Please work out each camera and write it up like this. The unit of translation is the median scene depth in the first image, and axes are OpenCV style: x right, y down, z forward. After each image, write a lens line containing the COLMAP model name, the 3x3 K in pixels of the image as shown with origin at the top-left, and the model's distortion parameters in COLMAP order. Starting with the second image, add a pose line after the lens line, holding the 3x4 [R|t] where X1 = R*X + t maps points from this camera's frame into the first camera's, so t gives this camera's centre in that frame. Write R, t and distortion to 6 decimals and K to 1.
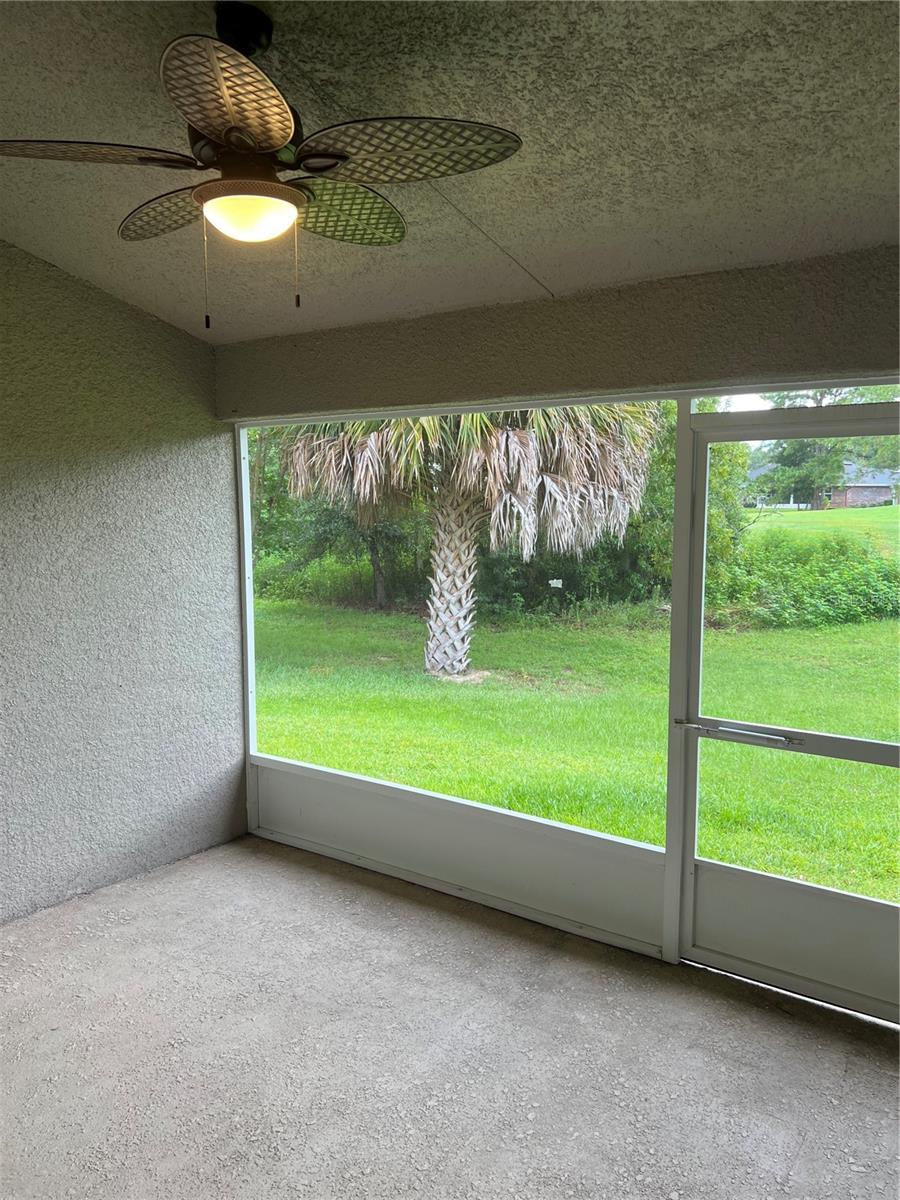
lens RADIAL K [[906.0, 0, 450.0], [0, 906.0, 600.0], [0, 0, 1]] dist [0.004727, 0.001484]
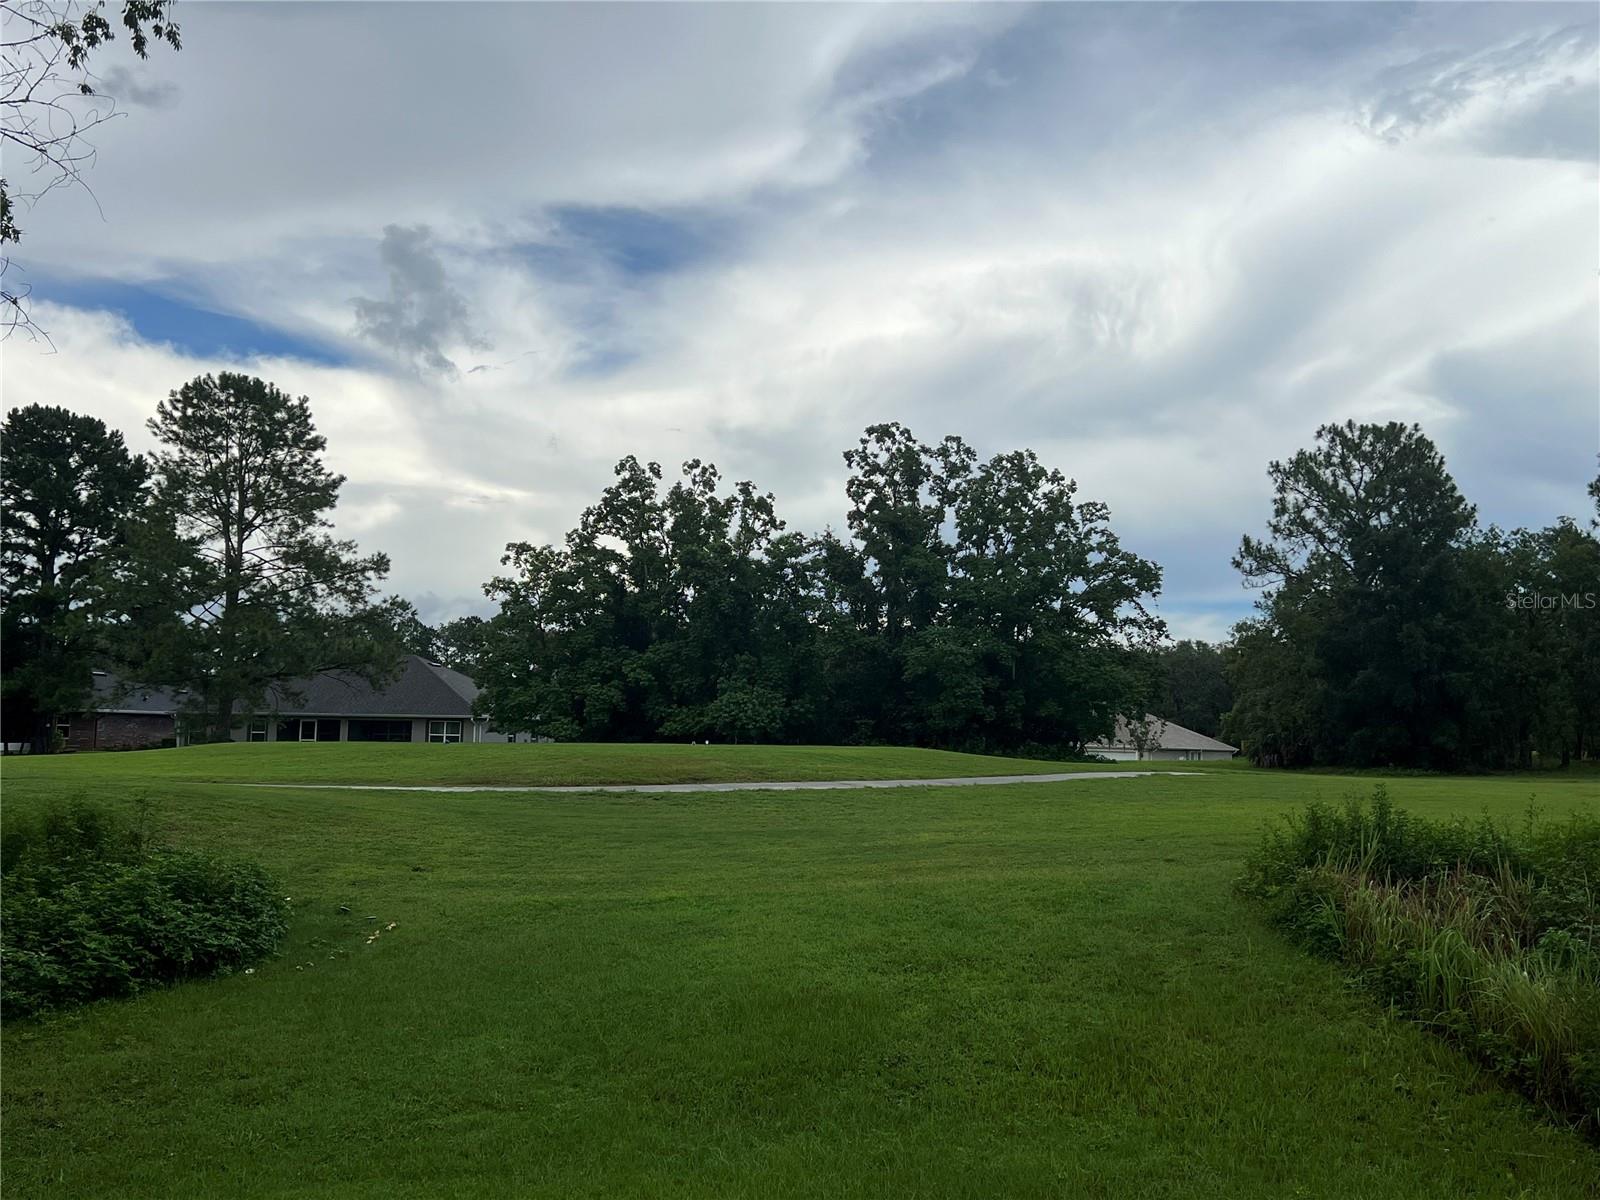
lens RADIAL K [[1555.9, 0, 800.0], [0, 1555.9, 600.0], [0, 0, 1]] dist [0.002422, 0.000480]
pose [[0.672464, 0.080825, 0.735704, 0.070972], [0.065753, 0.983565, -0.168156, -0.014881], [-0.737204, 0.161453, 0.656097, 0.165766]]
